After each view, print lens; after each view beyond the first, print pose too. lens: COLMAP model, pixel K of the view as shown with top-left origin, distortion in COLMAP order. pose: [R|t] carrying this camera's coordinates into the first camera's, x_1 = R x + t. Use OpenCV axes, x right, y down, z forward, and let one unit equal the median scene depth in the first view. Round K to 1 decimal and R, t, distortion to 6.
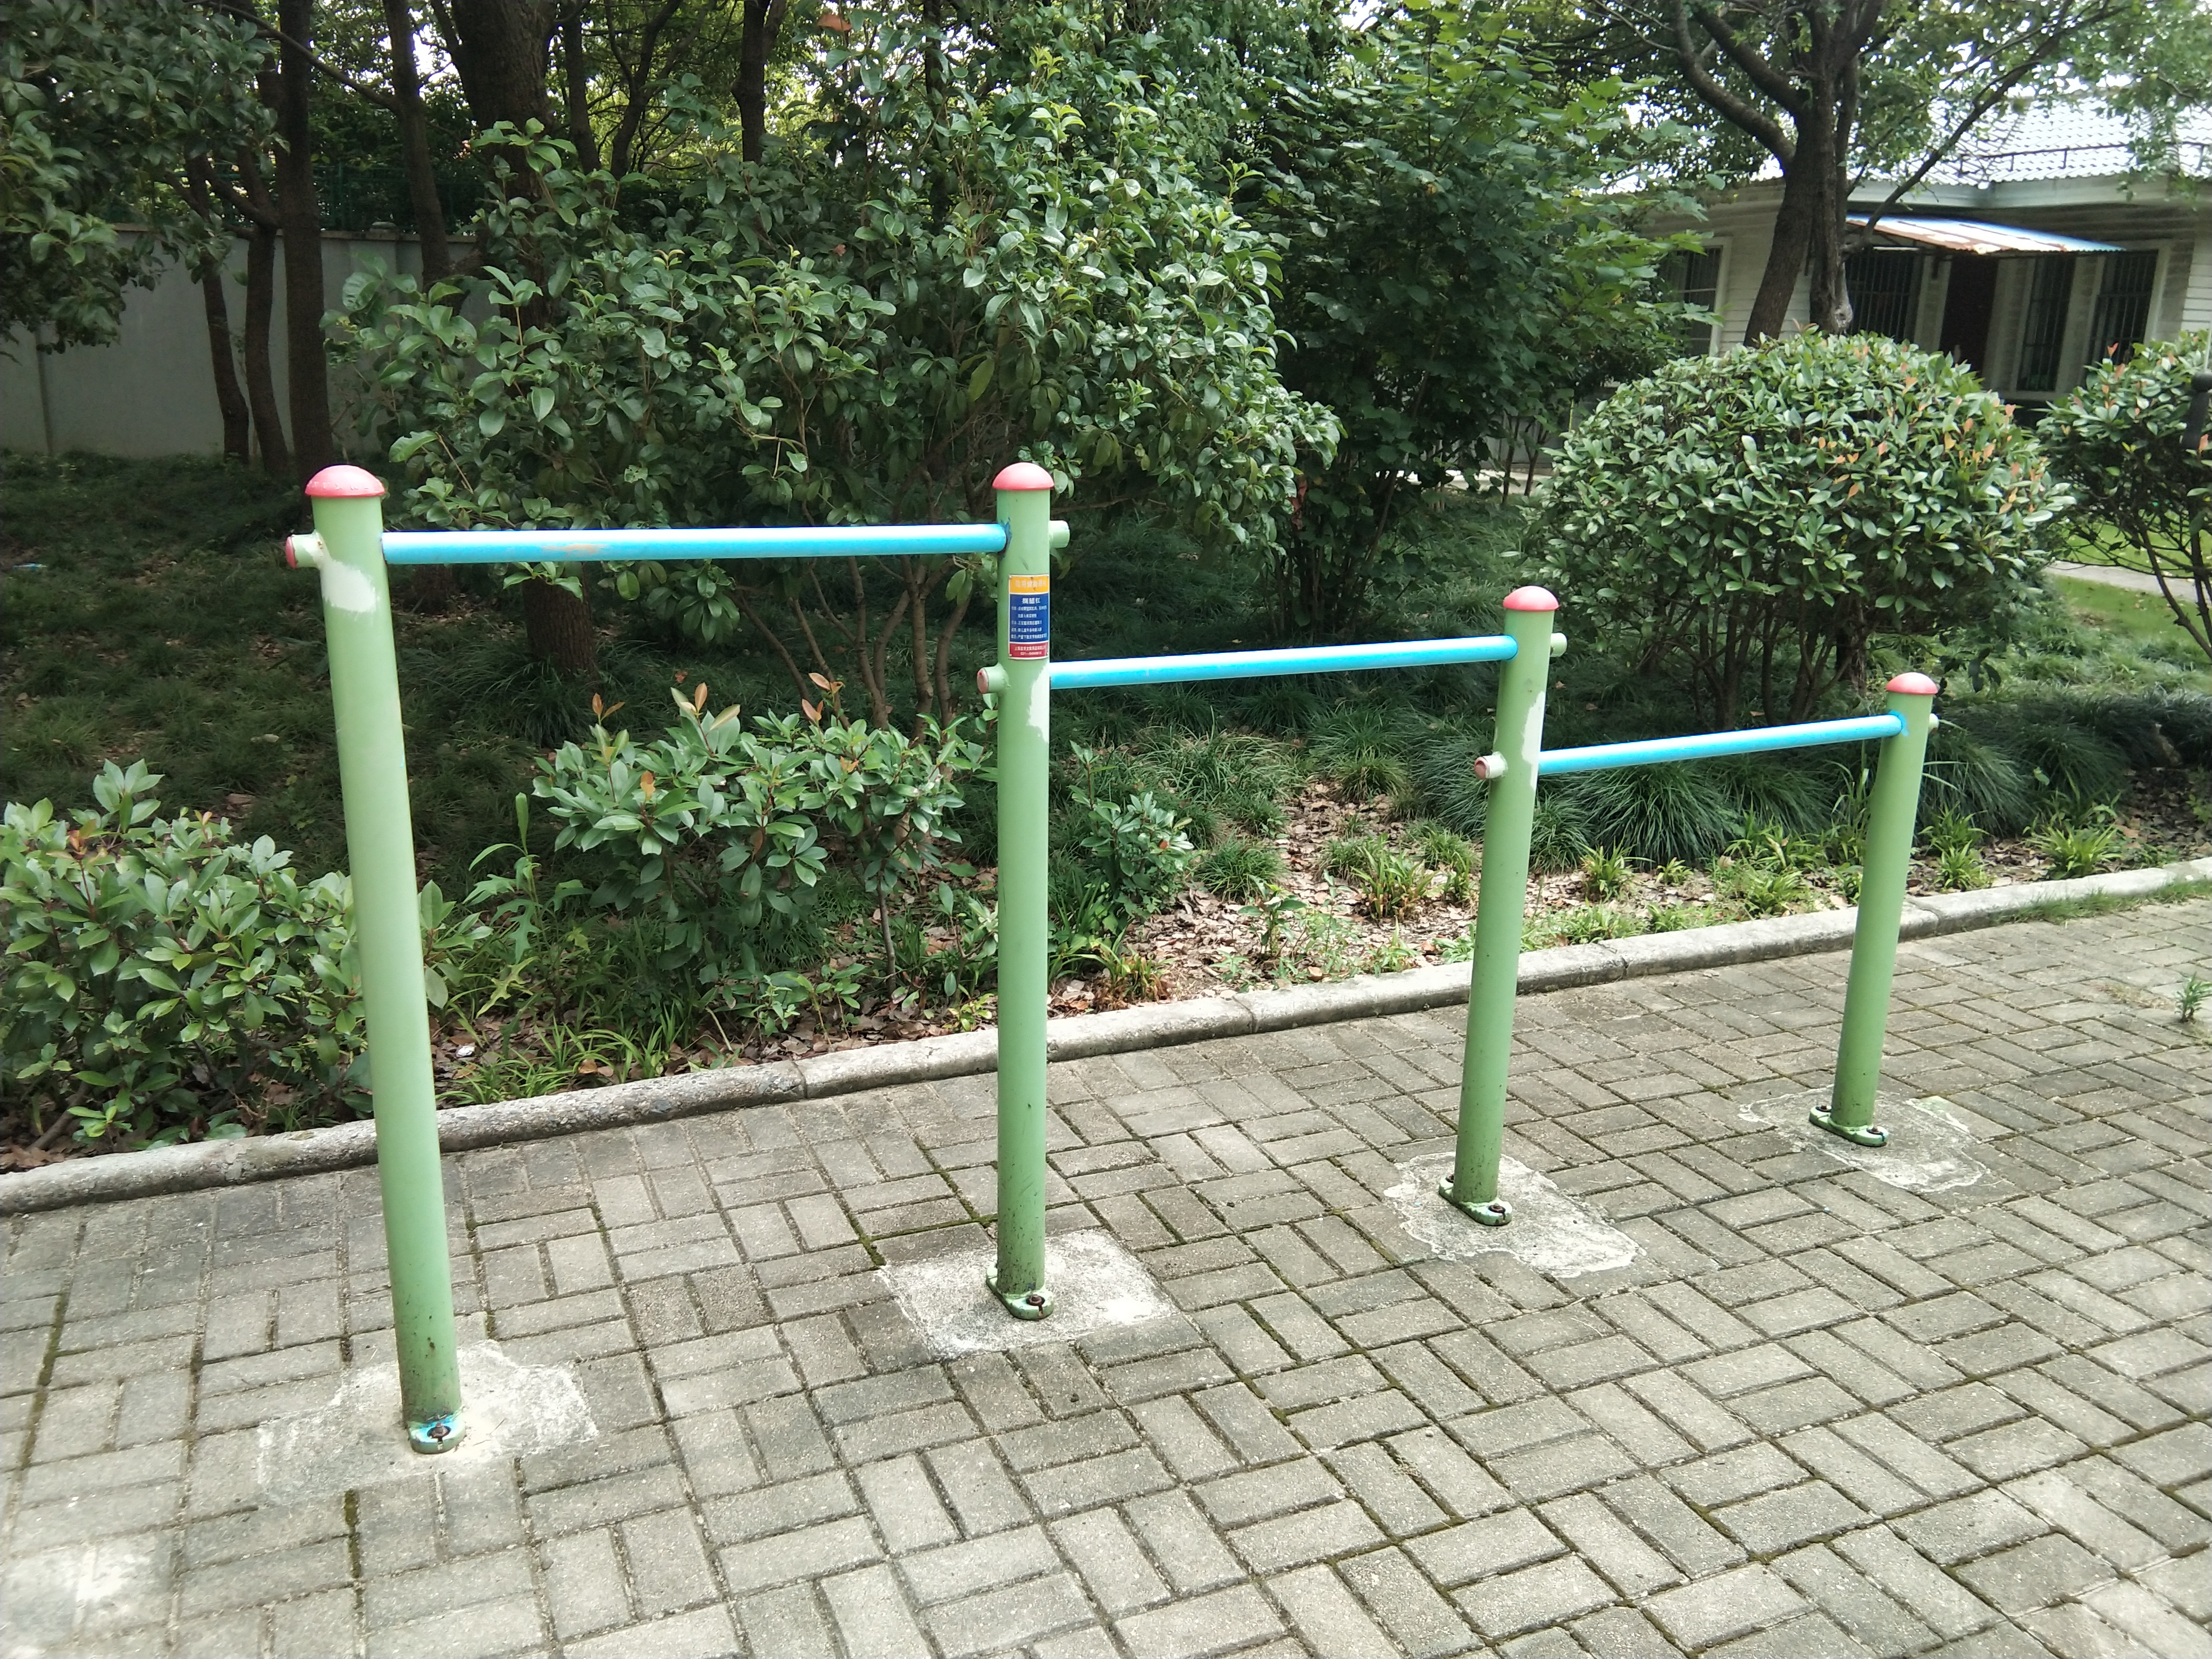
lens RADIAL K [[1739.7, 0, 1106.0], [0, 1739.7, 829.5], [0, 0, 1]] dist [0.096788, -0.135628]
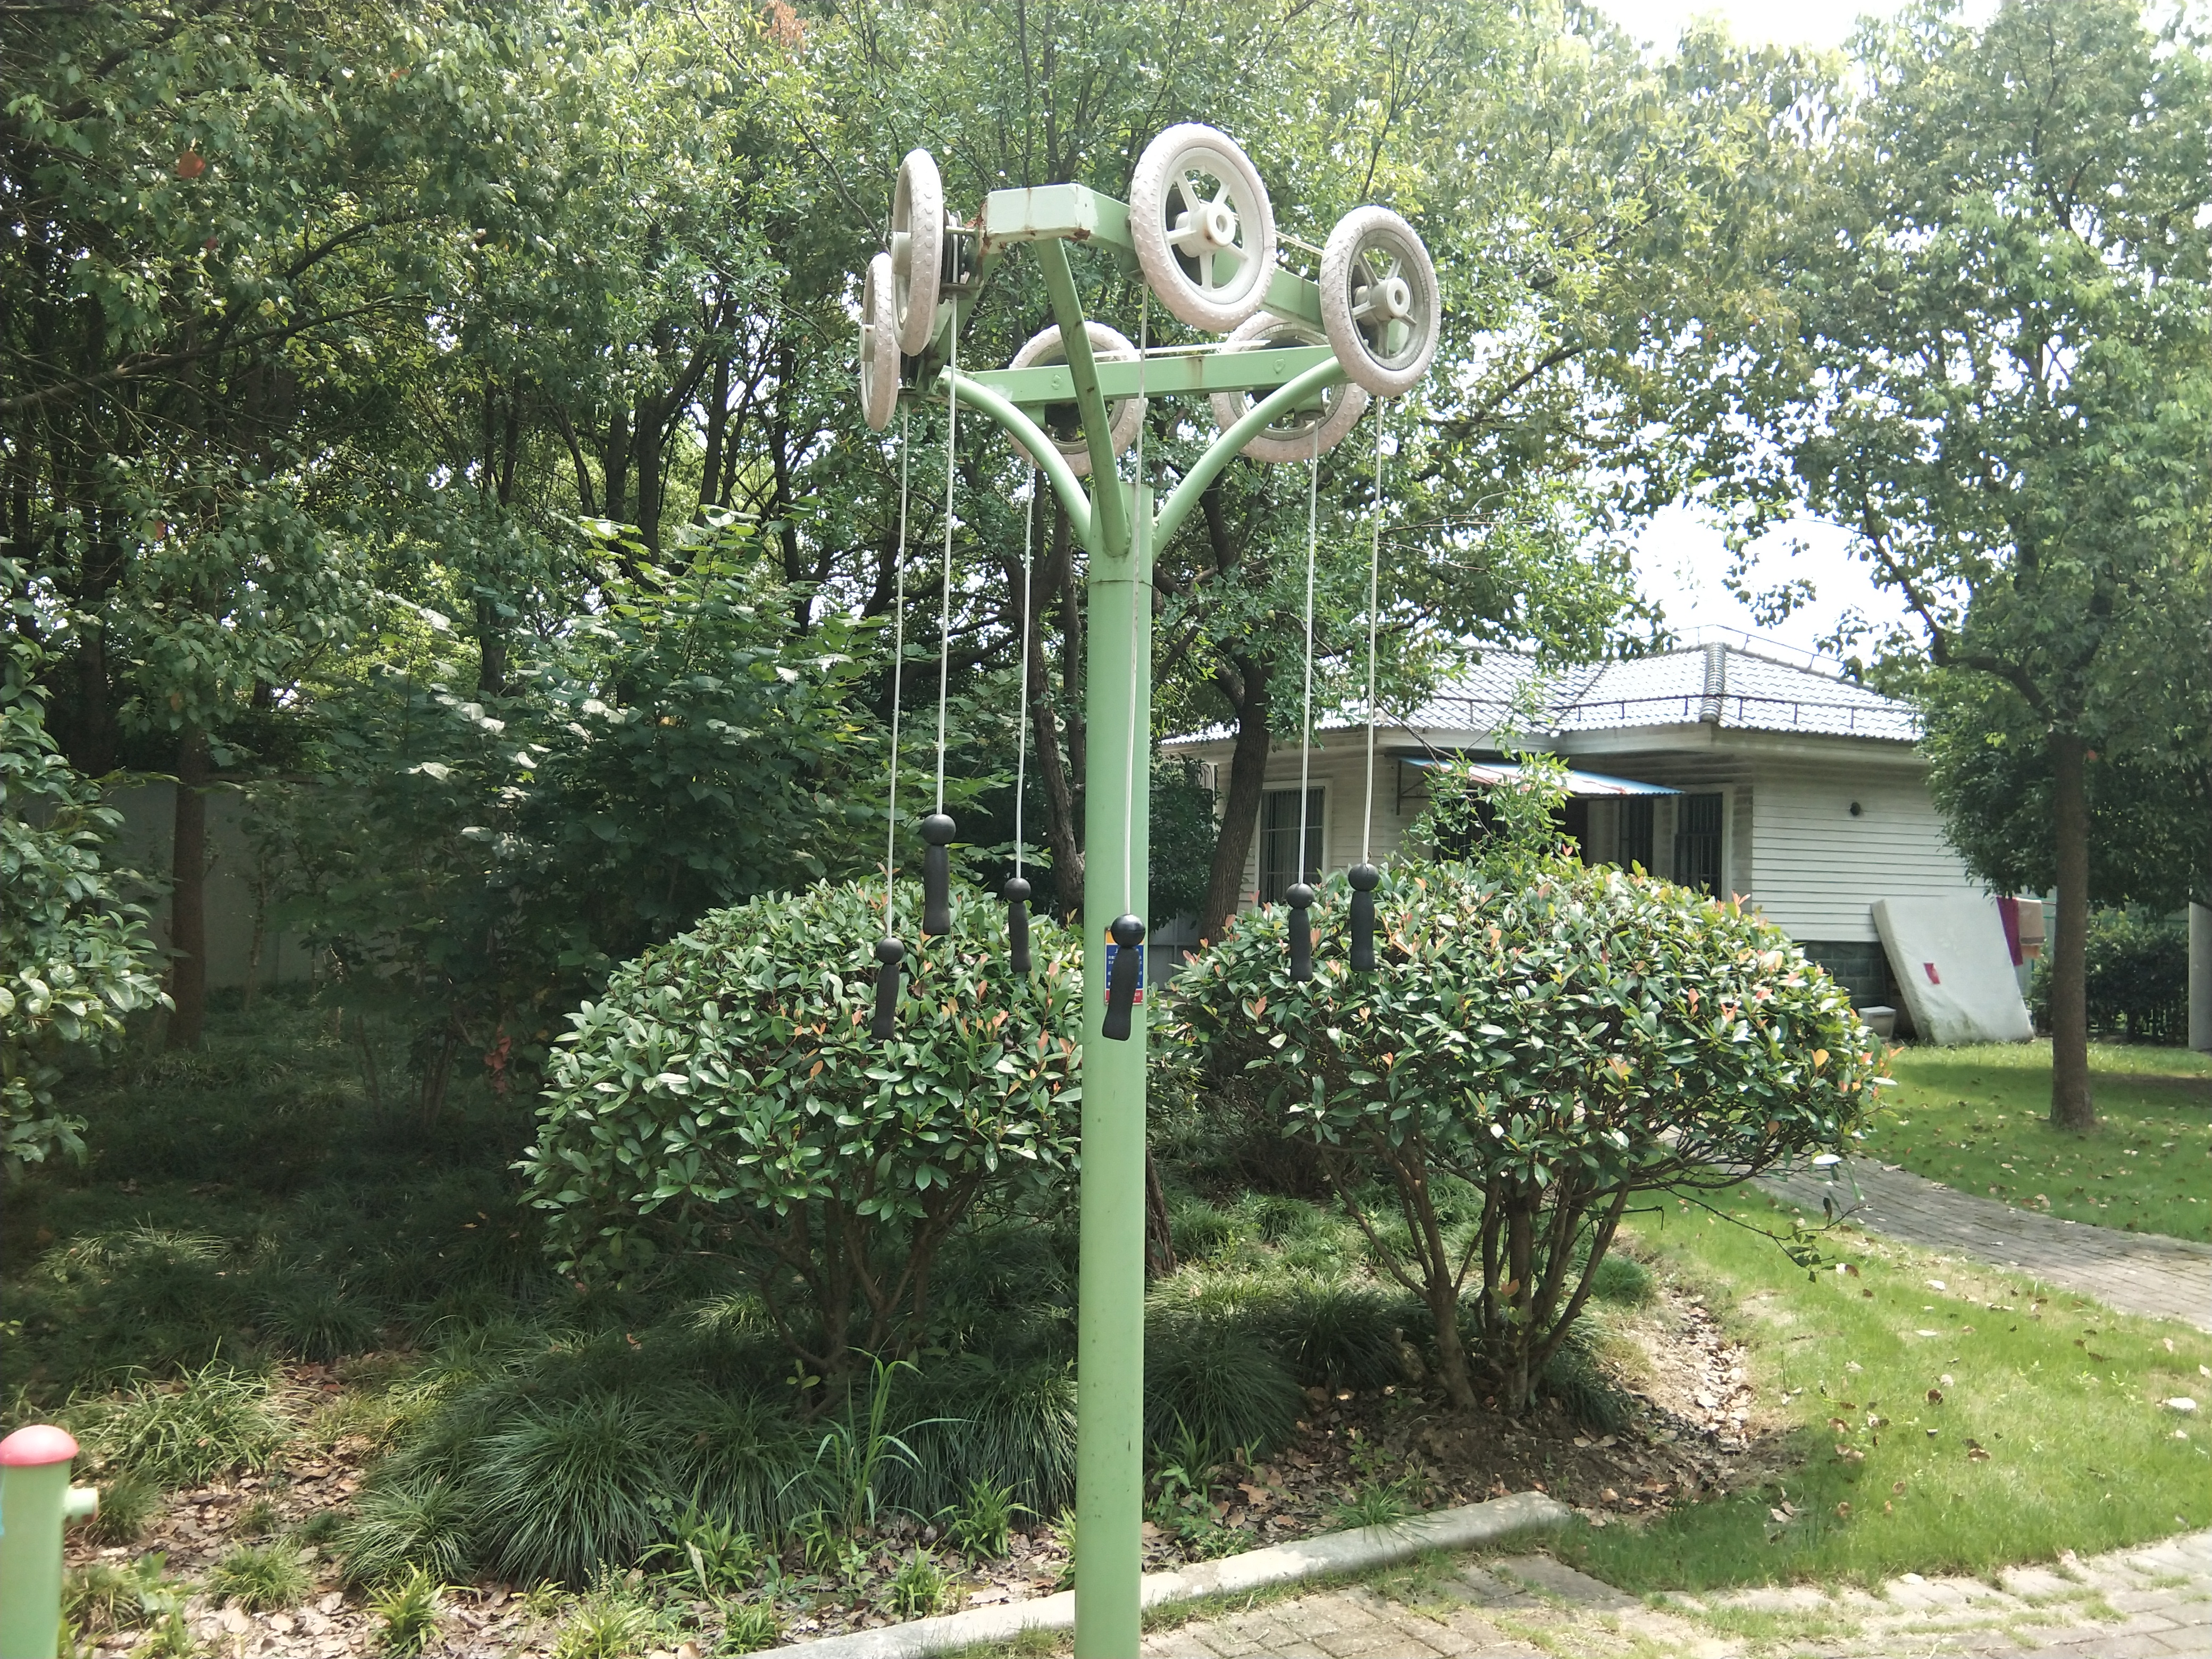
lens RADIAL K [[1757.4, 0, 1106.4], [0, 1757.4, 660.2], [0, 0, 1]] dist [0.007765, 0.002328]
pose [[0.996696, 0.007213, 0.080904, 0.376306], [0.024183, 0.924528, -0.380347, -0.039863], [-0.077542, 0.381047, 0.921298, 0.119142]]
